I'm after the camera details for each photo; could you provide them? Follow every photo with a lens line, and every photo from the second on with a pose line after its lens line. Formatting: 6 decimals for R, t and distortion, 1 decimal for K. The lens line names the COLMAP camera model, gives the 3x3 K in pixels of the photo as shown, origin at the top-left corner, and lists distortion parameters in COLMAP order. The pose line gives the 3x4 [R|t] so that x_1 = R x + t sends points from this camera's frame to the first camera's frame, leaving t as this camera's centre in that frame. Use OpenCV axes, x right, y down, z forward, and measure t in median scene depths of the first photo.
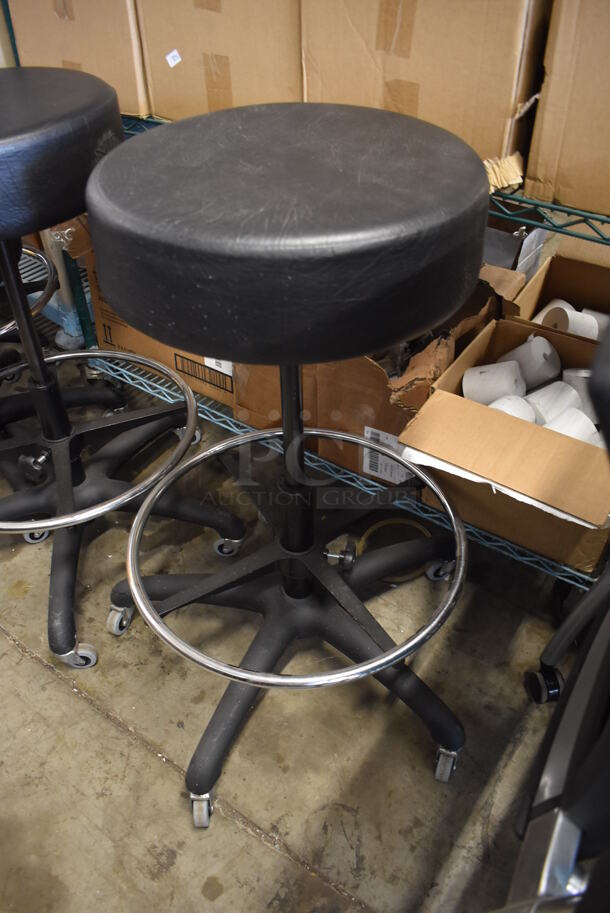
lens RADIAL K [[720.7, 0, 307.1], [0, 720.7, 466.4], [0, 0, 1]] dist [-0.093975, 0.010621]
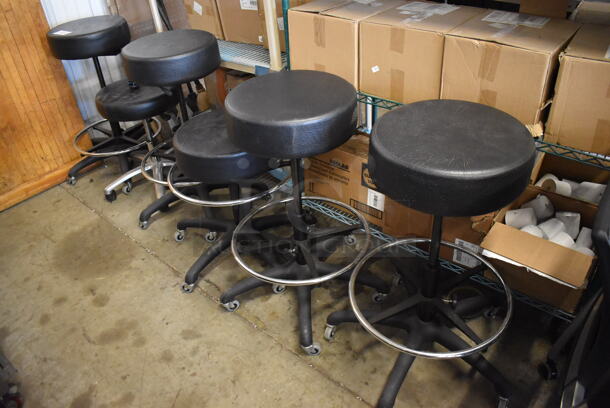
lens RADIAL K [[481.6, 0, 305.0], [0, 481.6, 204.0], [0, 0, 1]] dist [-0.093975, 0.010621]
pose [[0.994445, 0.017429, -0.103801, -0.218920], [-0.028940, 0.993461, -0.110441, 0.009336], [0.101197, 0.112831, 0.988447, -0.409100]]
